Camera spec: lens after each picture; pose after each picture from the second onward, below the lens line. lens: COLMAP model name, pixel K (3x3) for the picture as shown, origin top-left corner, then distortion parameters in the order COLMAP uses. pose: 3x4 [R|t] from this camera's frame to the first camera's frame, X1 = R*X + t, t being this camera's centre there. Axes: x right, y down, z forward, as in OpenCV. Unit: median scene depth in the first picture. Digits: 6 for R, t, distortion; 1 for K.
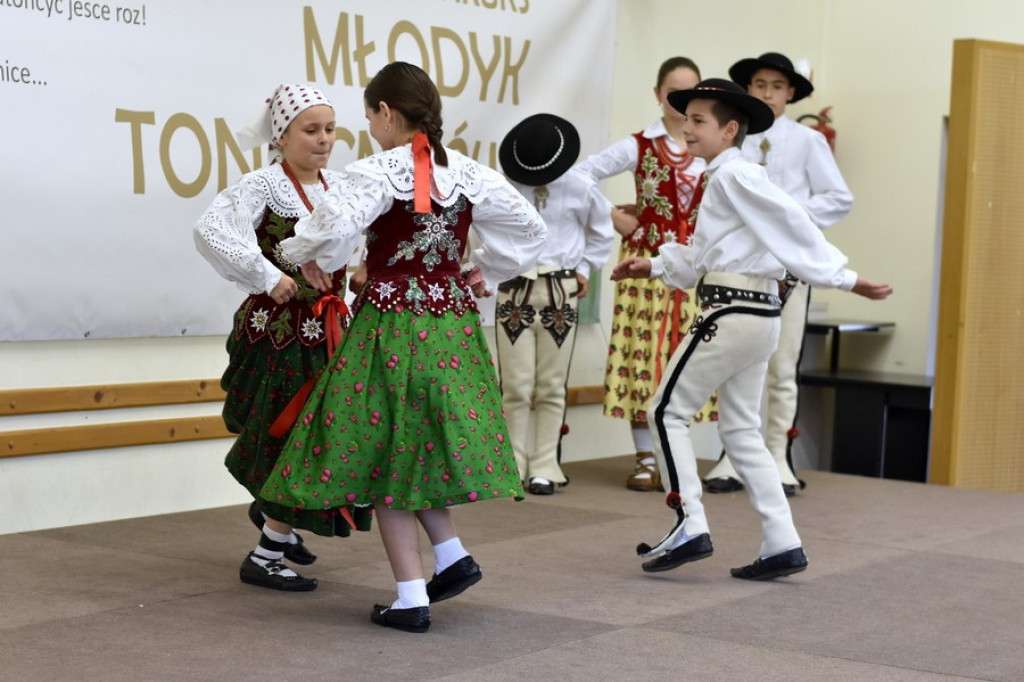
lens RADIAL K [[2472.7, 0, 536.4], [0, 2472.7, 345.4], [0, 0, 1]] dist [0.004913, 0.000000]
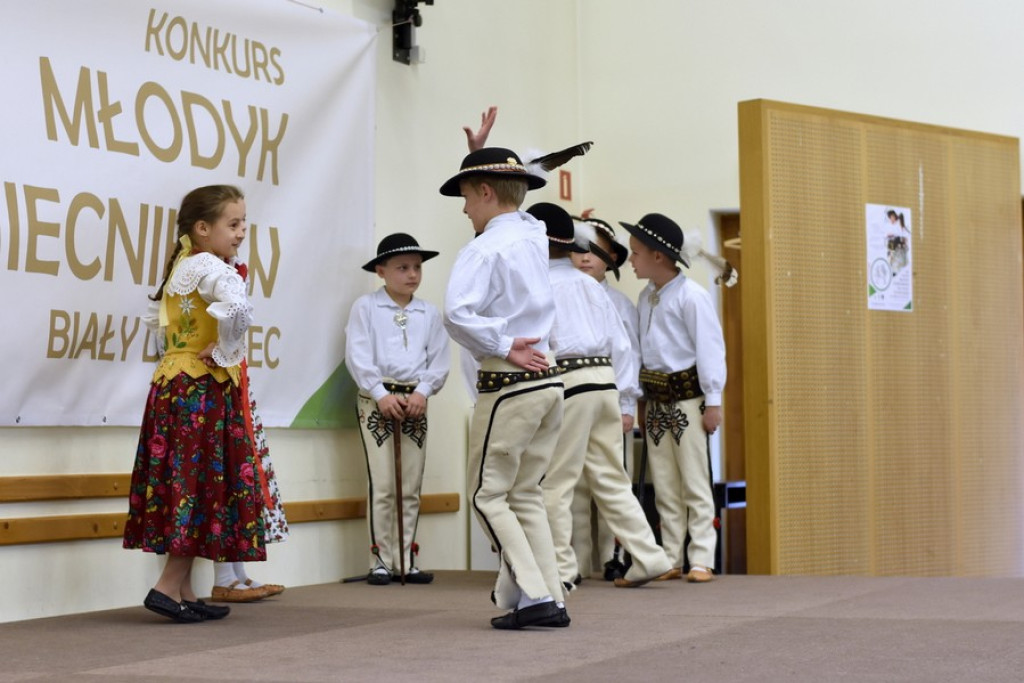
lens RADIAL K [[2317.1, 0, 481.0], [0, 2317.1, 338.0], [0, 0, 1]] dist [-0.048343, 0.000000]
pose [[0.992948, -0.059141, 0.102741, -0.025318], [0.069261, 0.992783, -0.097905, 0.049792], [-0.096209, 0.104331, 0.989878, 0.158508]]
